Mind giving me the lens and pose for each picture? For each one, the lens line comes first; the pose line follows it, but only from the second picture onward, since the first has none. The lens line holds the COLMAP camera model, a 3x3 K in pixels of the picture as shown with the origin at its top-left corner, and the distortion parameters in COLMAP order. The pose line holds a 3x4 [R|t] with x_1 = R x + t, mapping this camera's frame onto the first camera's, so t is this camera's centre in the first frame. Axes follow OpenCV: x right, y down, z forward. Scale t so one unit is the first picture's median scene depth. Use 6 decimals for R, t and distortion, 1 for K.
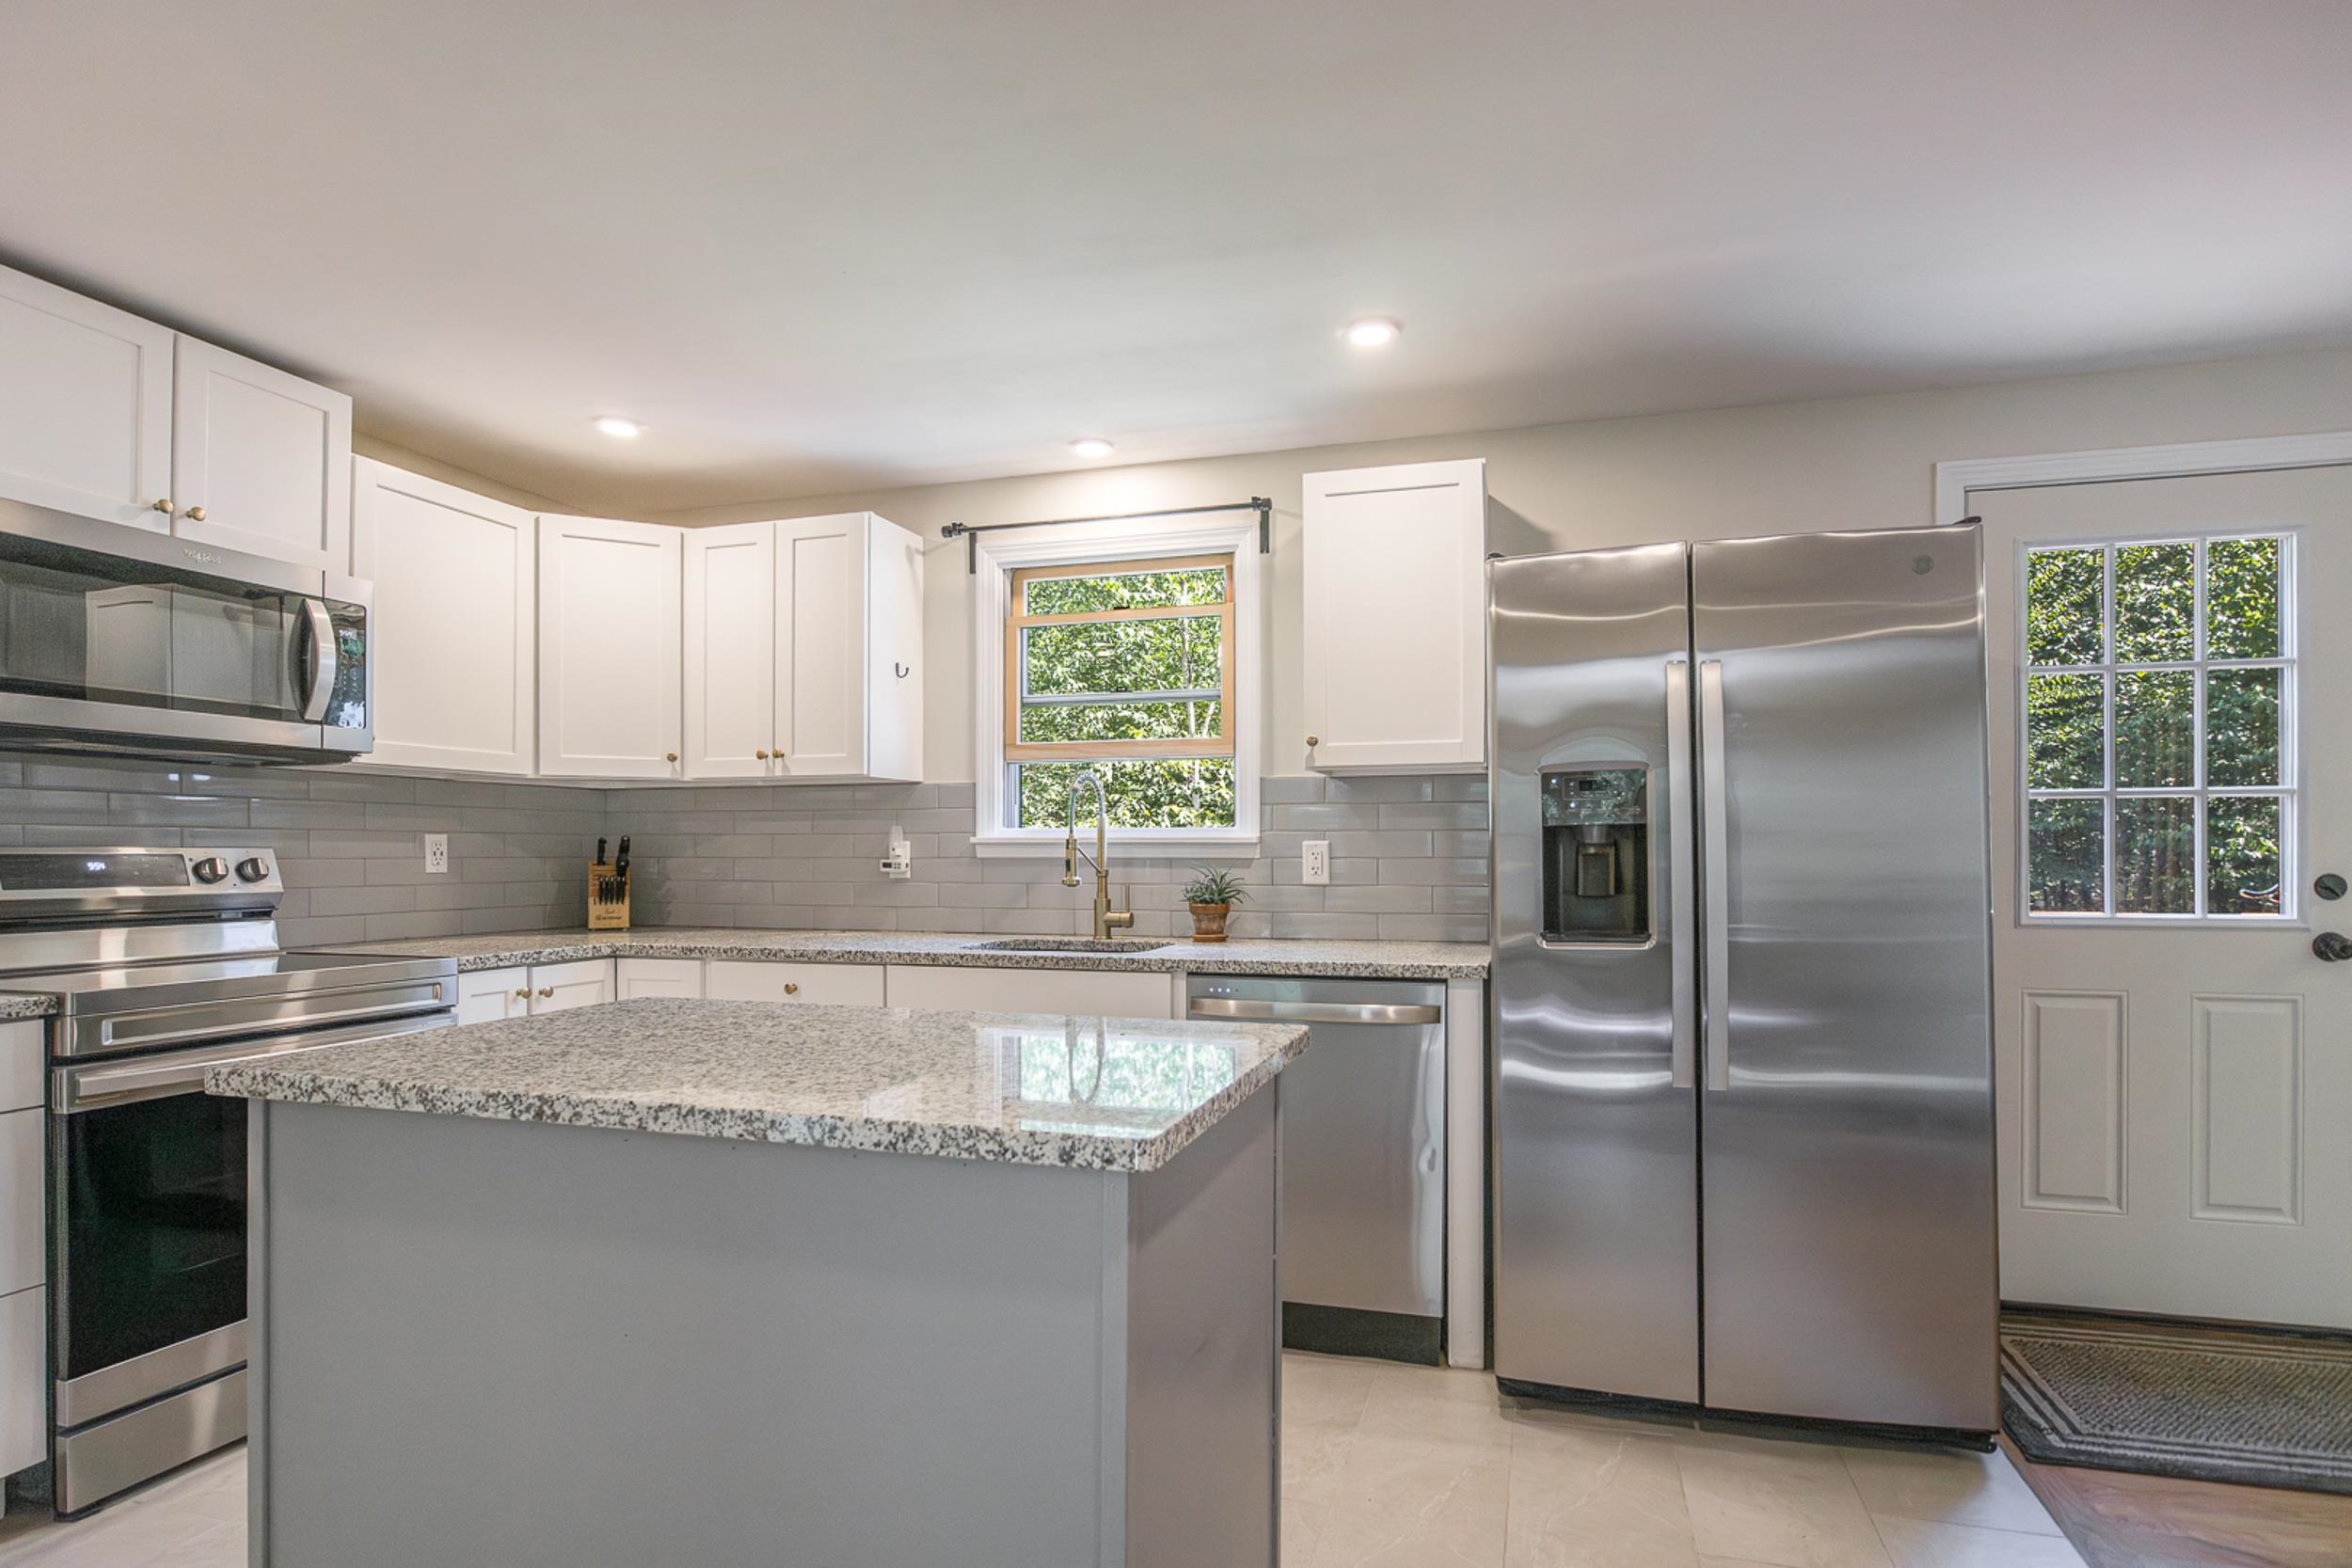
lens RADIAL K [[1200.3, 0, 1187.8], [0, 1200.3, 838.7], [0, 0, 1]] dist [-0.019352, 0.002050]
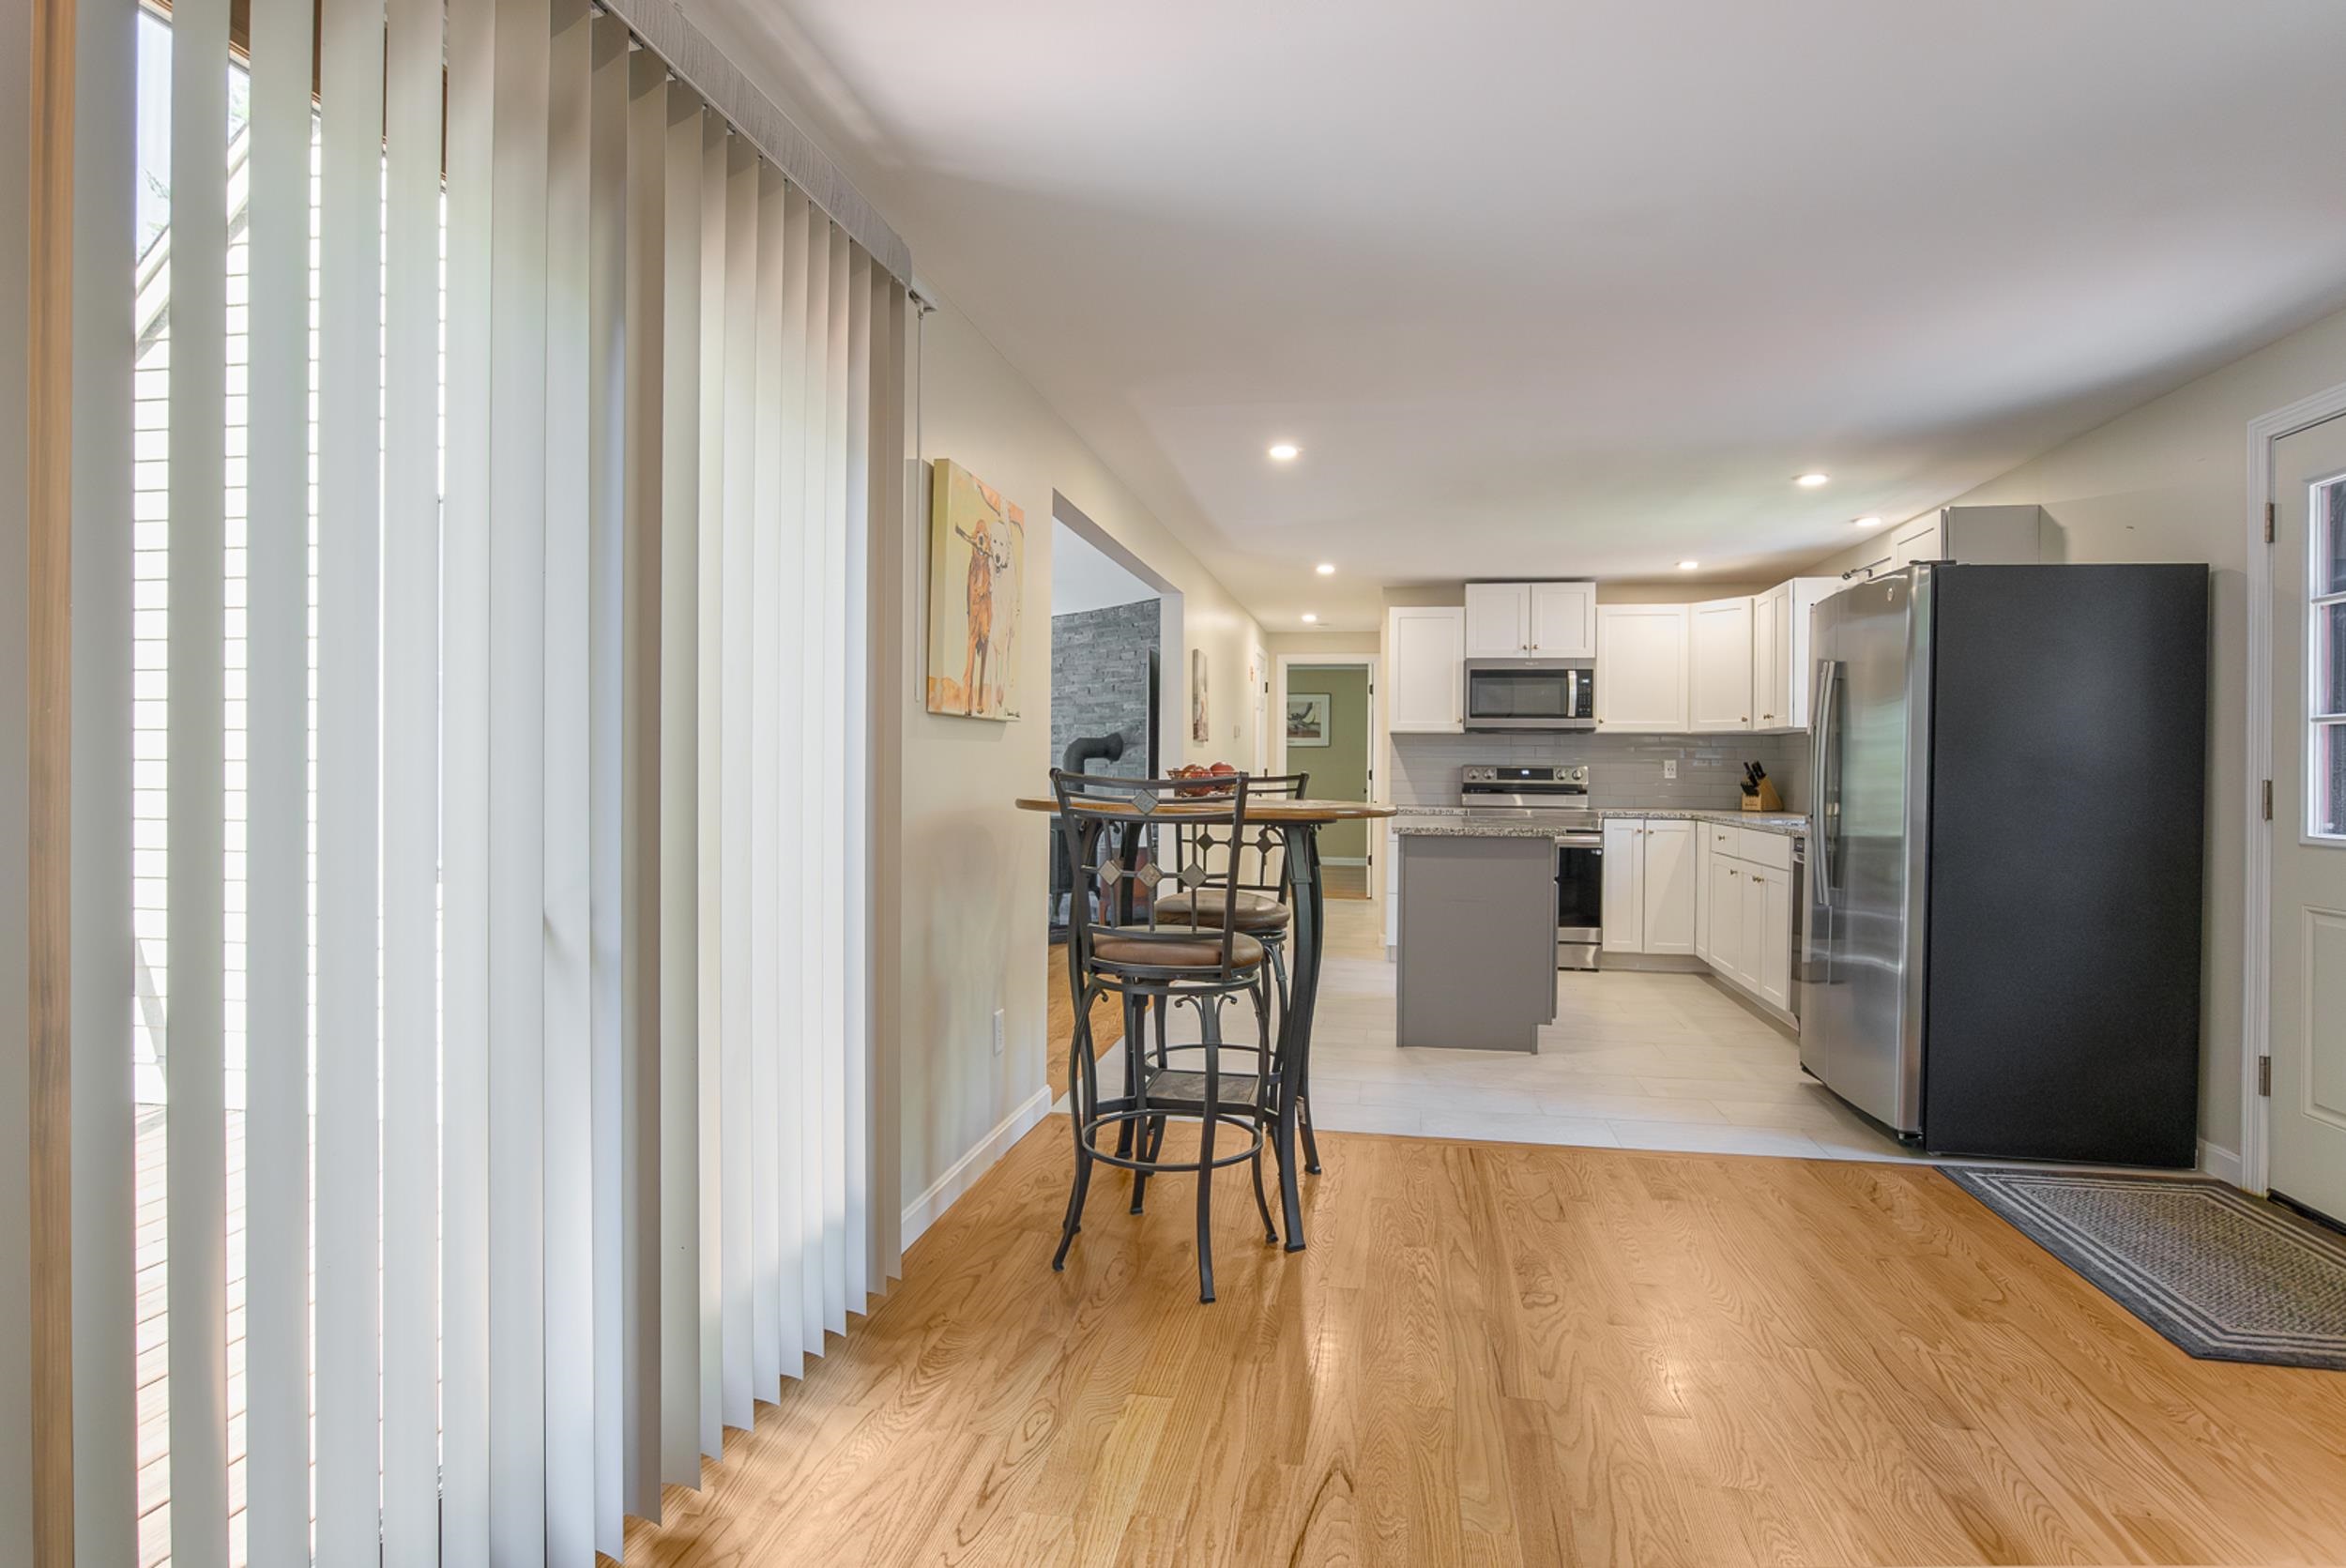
lens RADIAL K [[1218.3, 0, 1173.0], [0, 1218.3, 784.0], [0, 0, 1]] dist [0.002856, 0.000517]
pose [[0.109006, 0.018427, -0.993870, 1.513307], [0.000307, 0.999827, 0.018571, -0.002319], [0.994041, -0.002329, 0.108981, -0.125459]]
